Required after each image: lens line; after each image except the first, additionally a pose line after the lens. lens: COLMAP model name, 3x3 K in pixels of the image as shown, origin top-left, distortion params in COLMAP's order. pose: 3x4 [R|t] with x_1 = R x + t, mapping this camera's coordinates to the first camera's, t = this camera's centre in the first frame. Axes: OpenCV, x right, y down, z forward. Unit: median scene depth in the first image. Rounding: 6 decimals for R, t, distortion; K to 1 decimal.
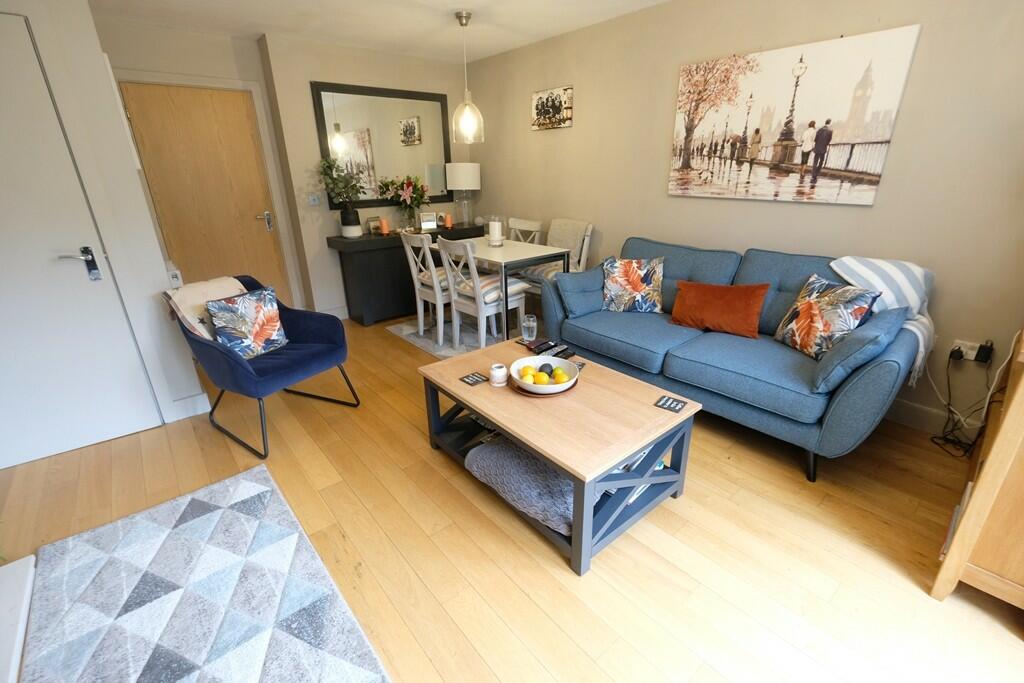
lens RADIAL K [[449.3, 0, 513.3], [0, 449.3, 340.9], [0, 0, 1]] dist [0.000447, -0.000076]
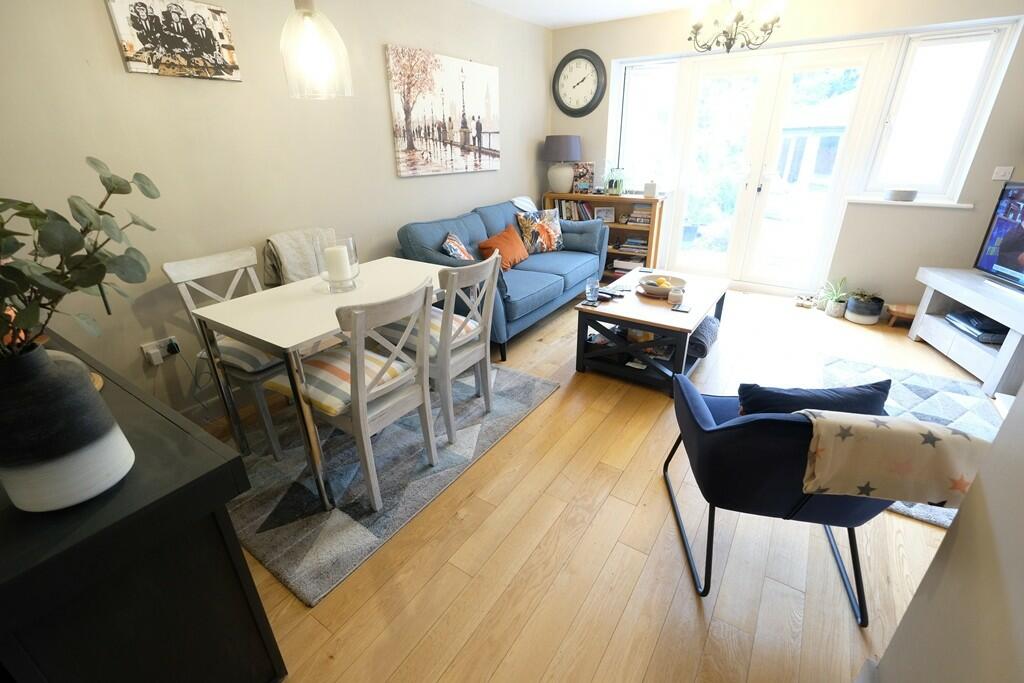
lens RADIAL K [[449.3, 0, 512.7], [0, 449.3, 341.9], [0, 0, 1]] dist [0.000447, -0.000076]
pose [[-0.277061, -0.375268, 0.884540, -0.828359], [0.362954, 0.811499, 0.457966, -0.443815], [-0.889664, 0.447932, -0.088630, 1.162378]]
